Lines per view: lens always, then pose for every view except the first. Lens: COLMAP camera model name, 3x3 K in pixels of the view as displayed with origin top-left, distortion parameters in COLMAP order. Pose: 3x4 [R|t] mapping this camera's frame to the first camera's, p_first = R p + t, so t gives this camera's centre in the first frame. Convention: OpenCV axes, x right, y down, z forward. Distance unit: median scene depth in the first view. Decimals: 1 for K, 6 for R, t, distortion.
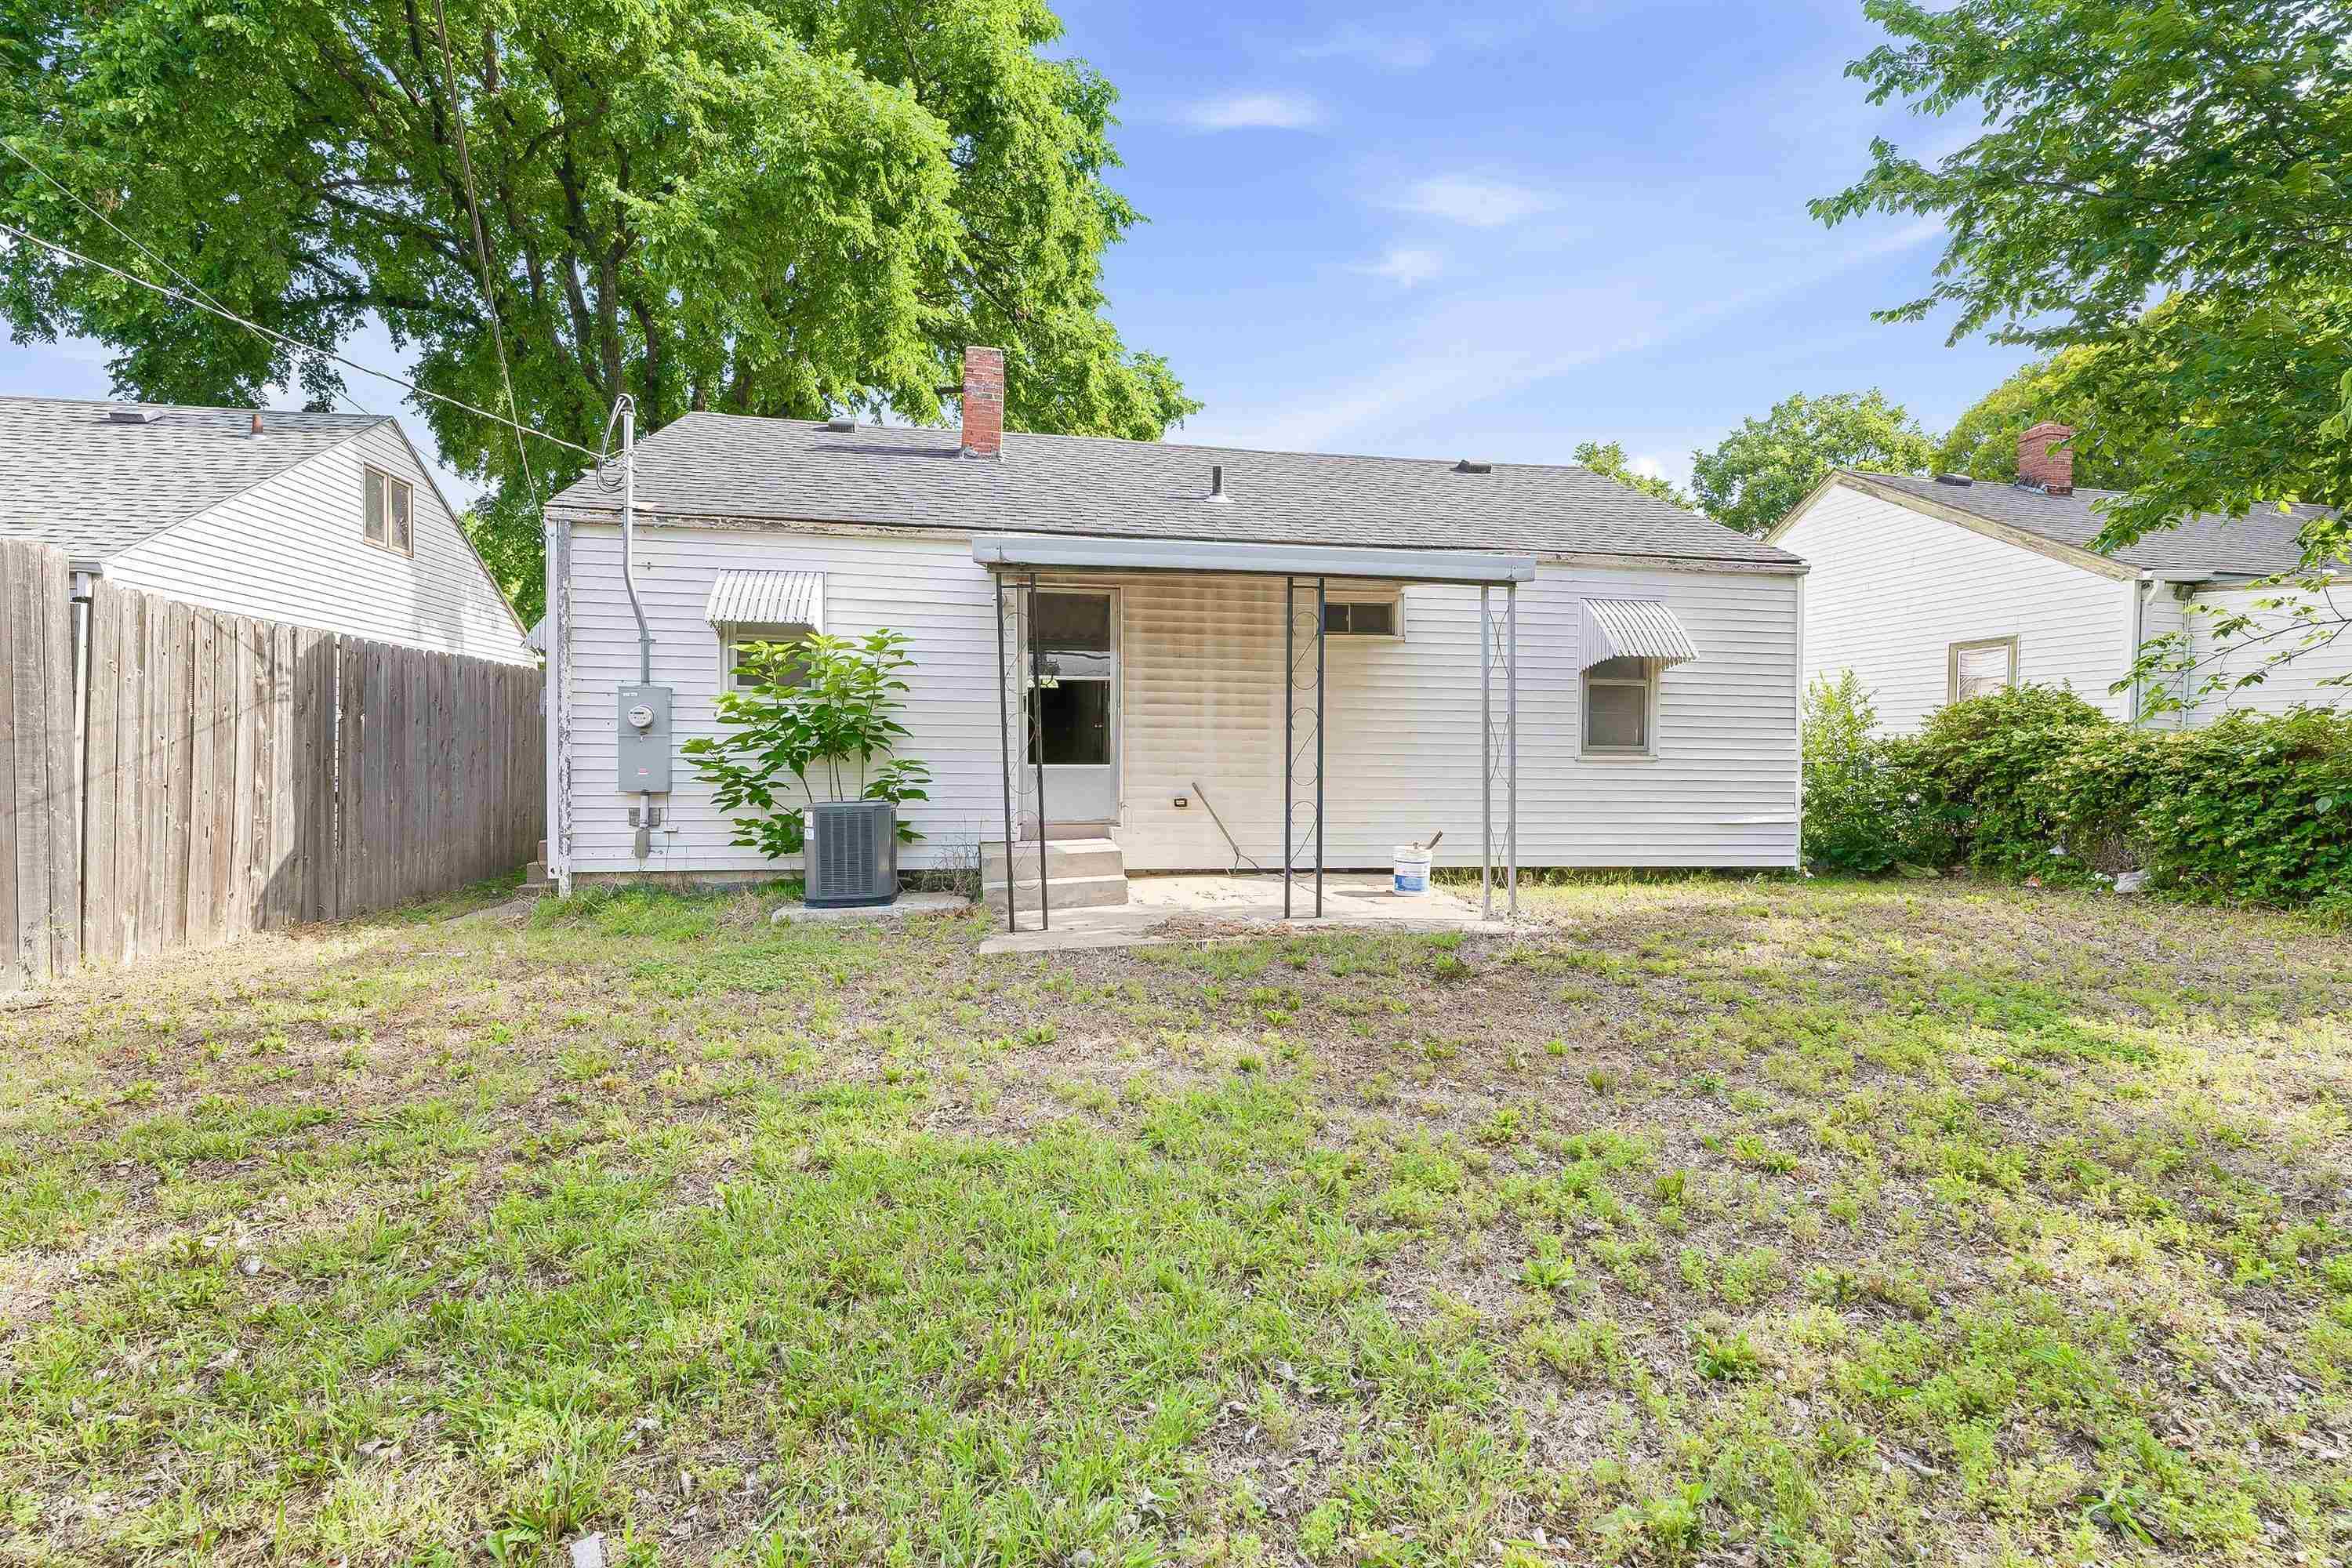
lens RADIAL K [[1001.1, 0, 1180.9], [0, 1001.1, 776.7], [0, 0, 1]] dist [-0.006164, 0.000075]
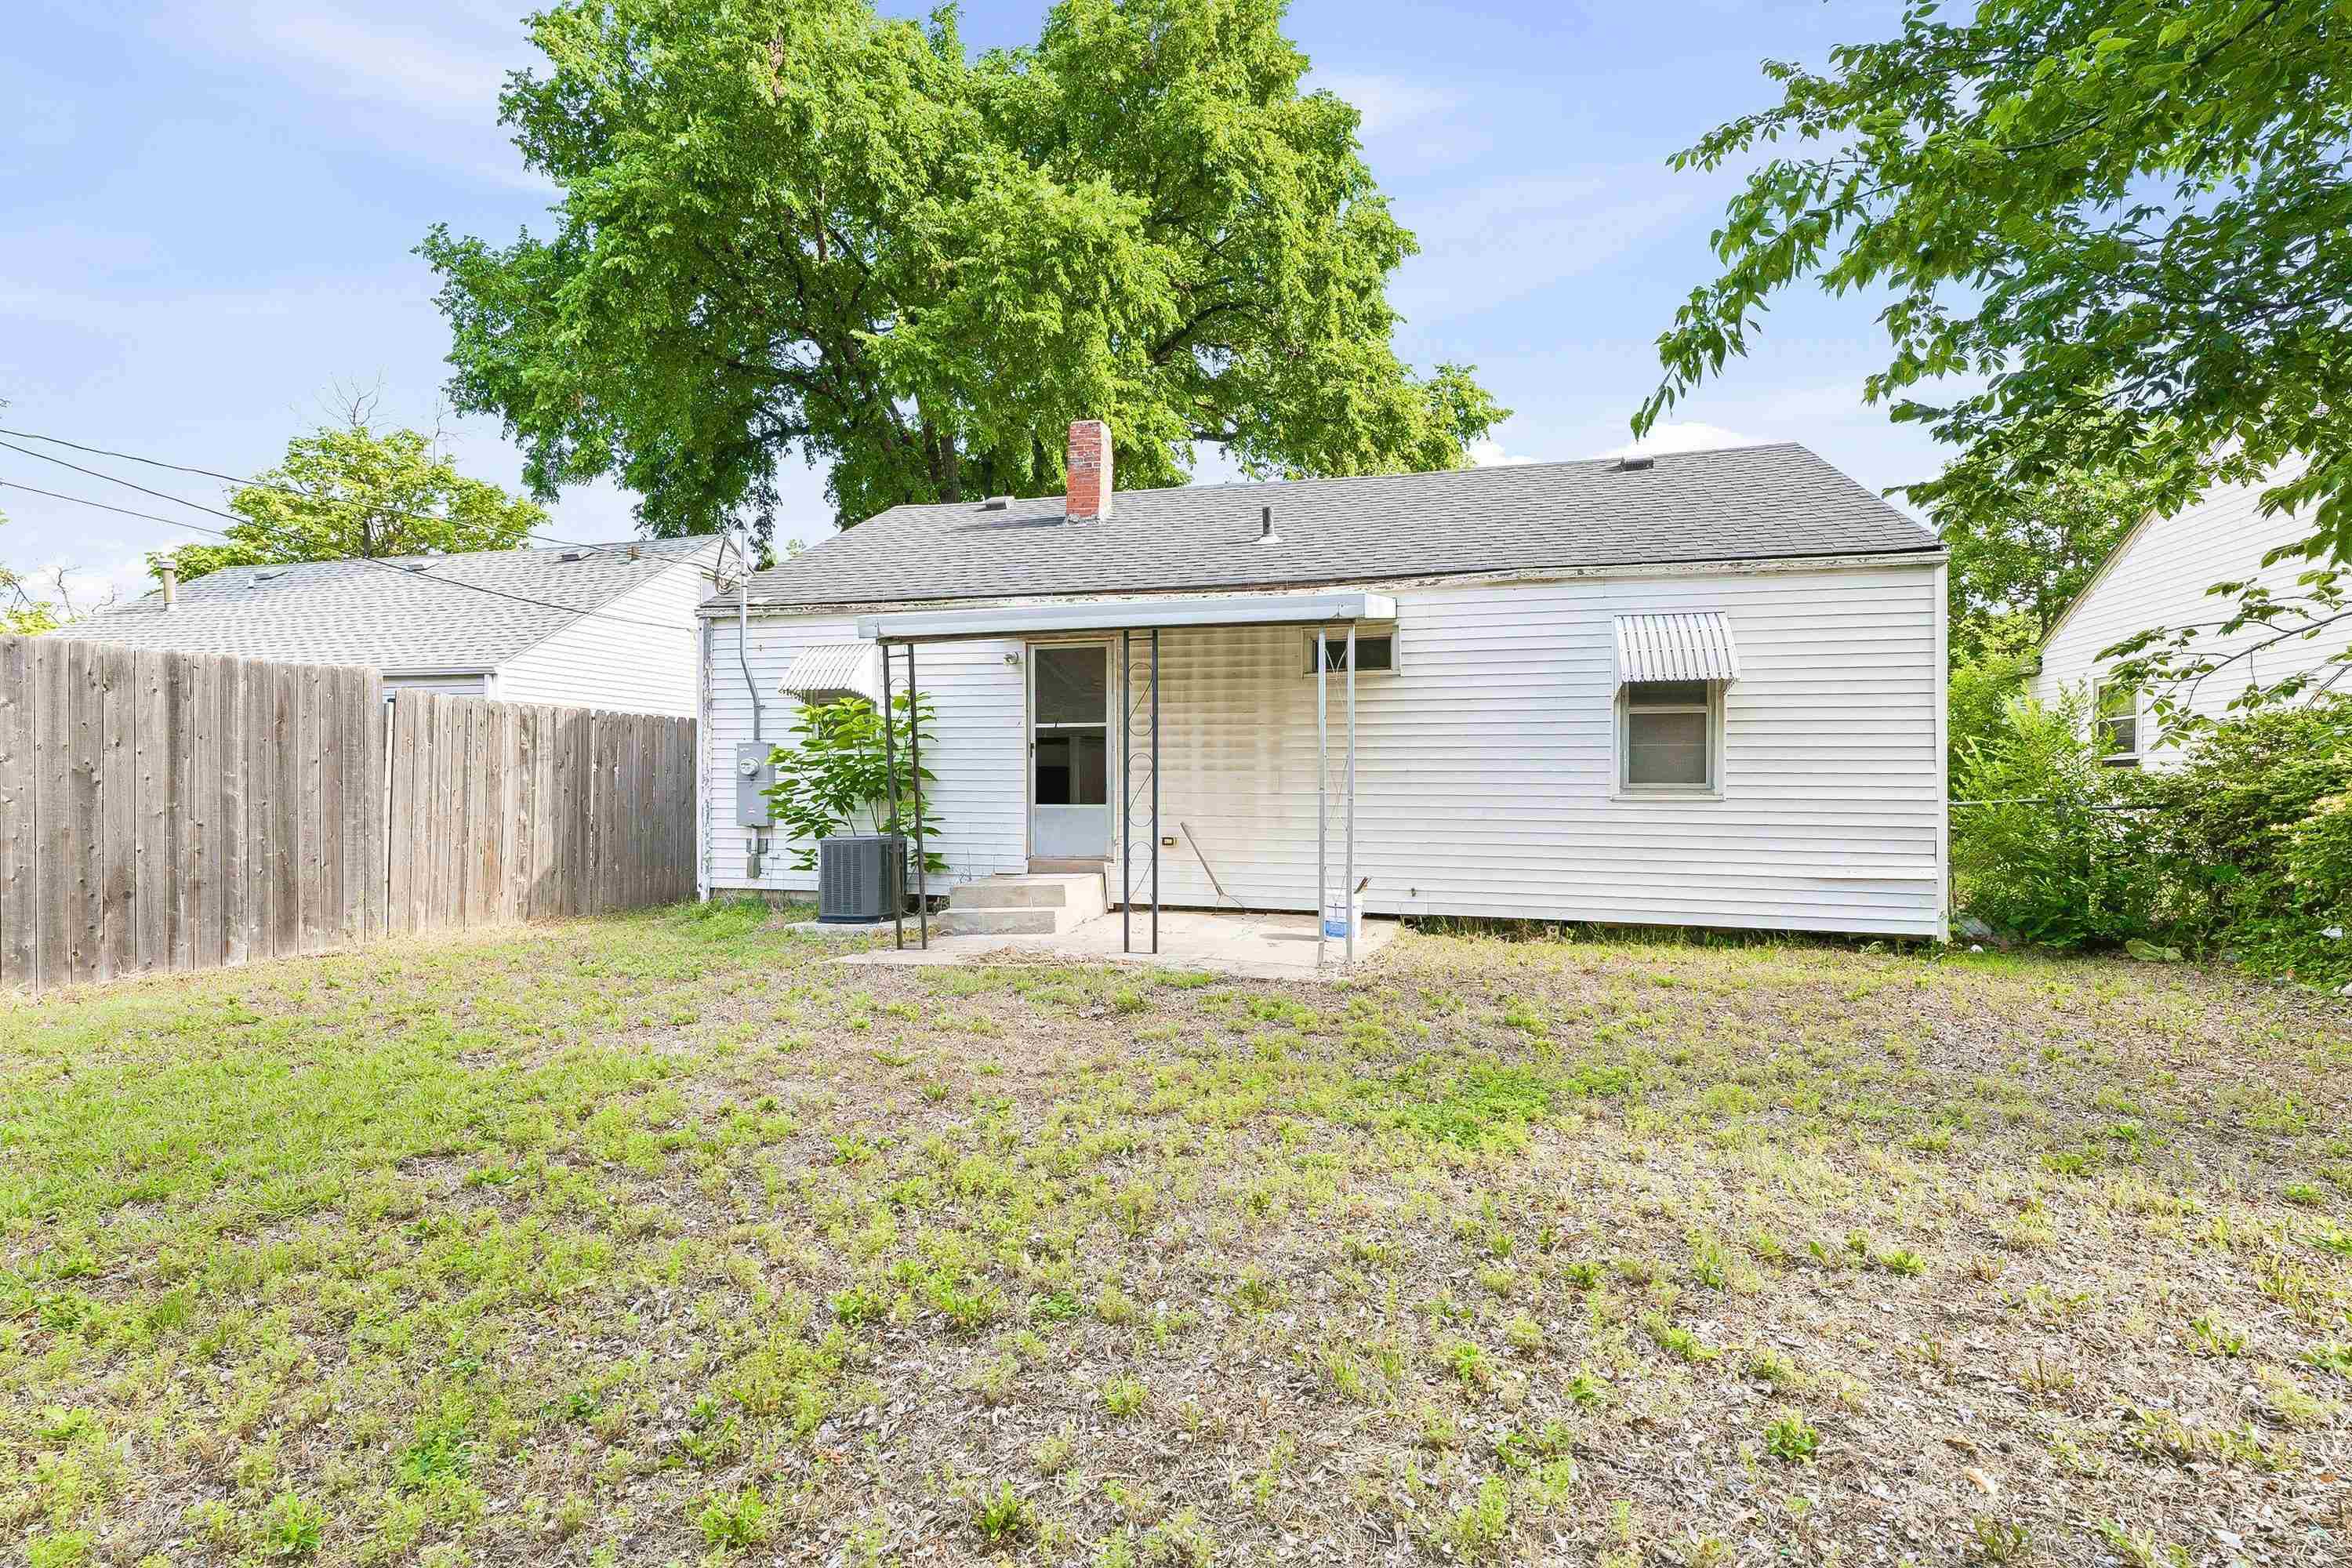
lens RADIAL K [[1001.1, 0, 1075.7], [0, 1001.1, 801.5], [0, 0, 1]] dist [-0.006164, 0.000075]
pose [[0.912013, -0.000178, -0.410161, 0.331935], [-0.004413, 0.999938, -0.010247, -0.004373], [0.410138, 0.011155, 0.911955, 0.008196]]
